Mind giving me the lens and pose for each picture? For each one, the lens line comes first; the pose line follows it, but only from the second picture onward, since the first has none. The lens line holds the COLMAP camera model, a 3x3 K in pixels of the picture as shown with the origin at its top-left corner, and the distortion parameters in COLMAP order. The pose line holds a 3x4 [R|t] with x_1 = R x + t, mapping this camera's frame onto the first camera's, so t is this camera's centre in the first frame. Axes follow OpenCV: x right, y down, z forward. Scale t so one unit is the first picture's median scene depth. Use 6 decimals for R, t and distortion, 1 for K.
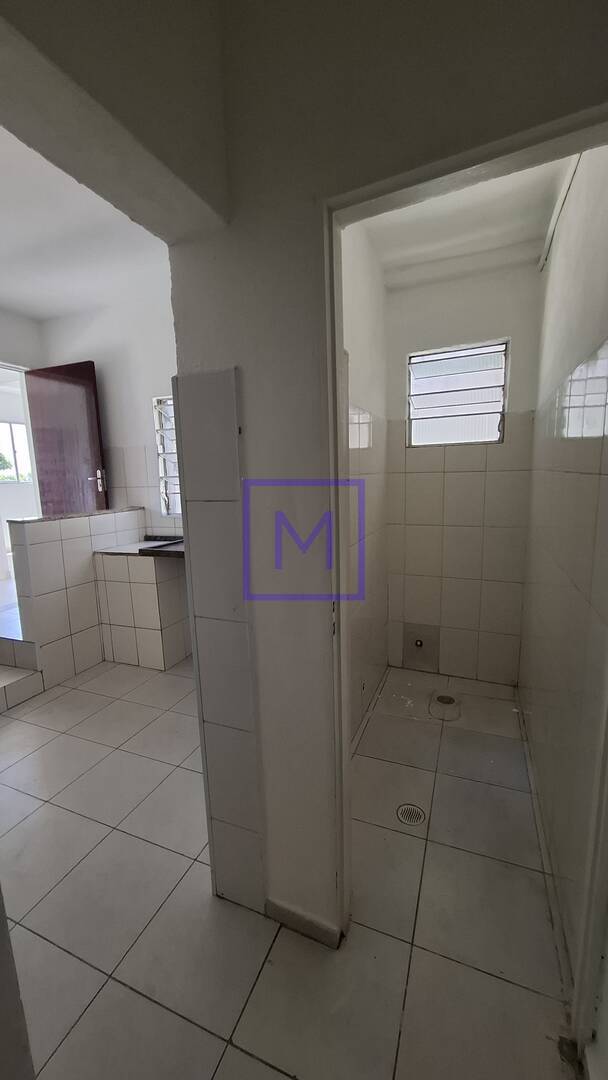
lens RADIAL K [[426.7, 0, 303.8], [0, 426.7, 543.9], [0, 0, 1]] dist [-0.002901, 0.000755]
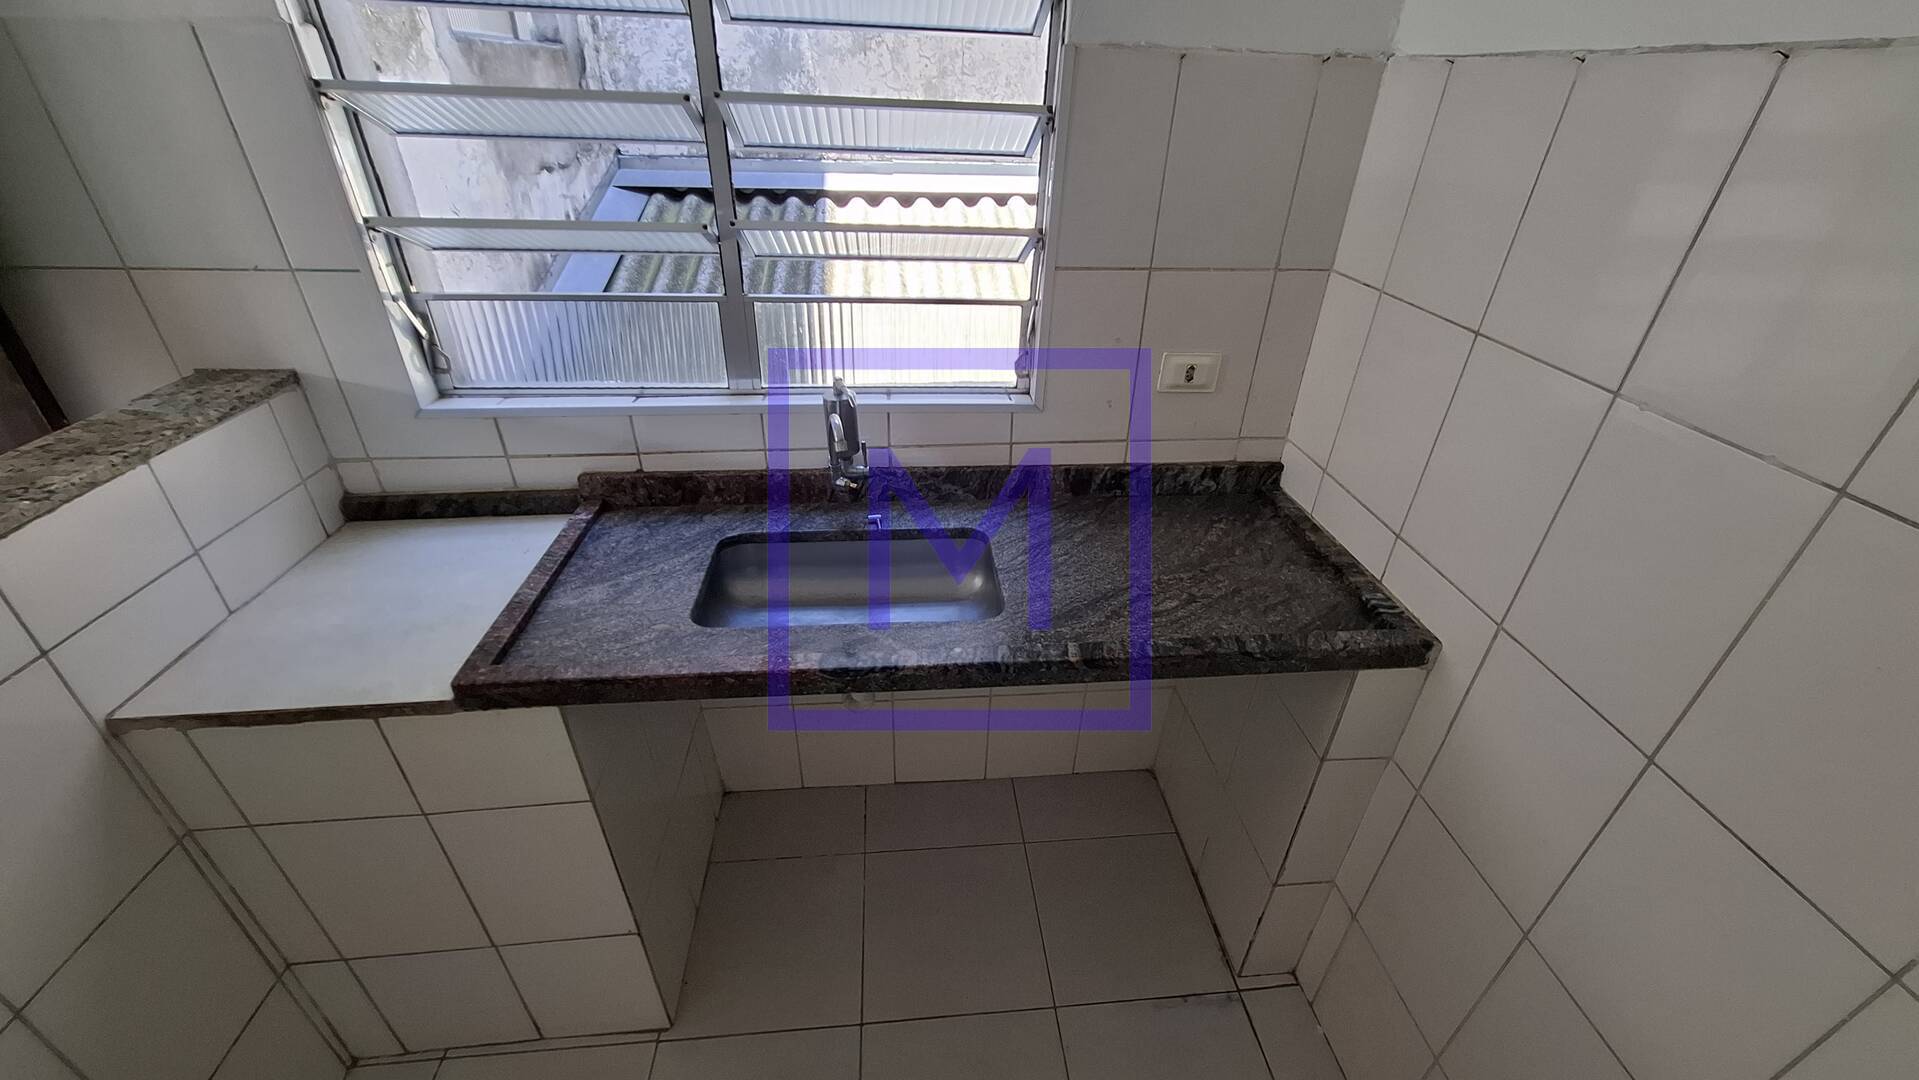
lens RADIAL K [[746.5, 0, 961.4], [0, 746.5, 528.1], [0, 0, 1]] dist [0.001074, 0.000271]
pose [[0.881327, -0.192881, 0.431346, -0.271368], [0.024160, 0.930090, 0.366535, -0.145547], [-0.471888, -0.312616, 0.824374, 0.547860]]
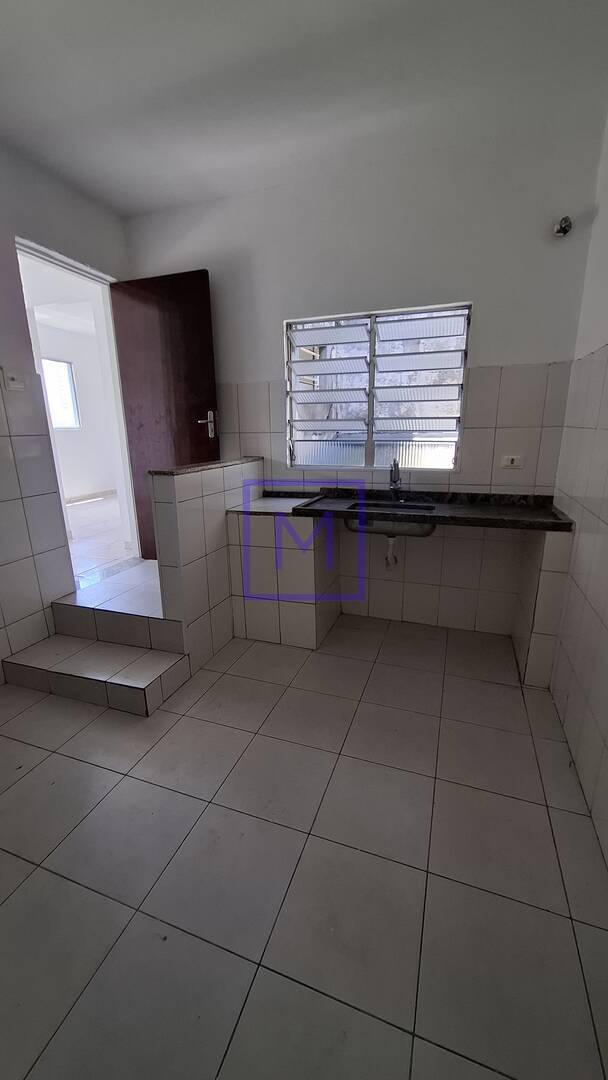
lens RADIAL K [[420.1, 0, 304.0], [0, 420.1, 540.0], [0, 0, 1]] dist [0.001074, 0.000271]
pose [[0.998771, -0.000828, 0.049561, -0.348182], [-0.004215, 0.994819, 0.101571, -0.007627], [-0.049388, -0.101655, 0.993593, 0.156804]]
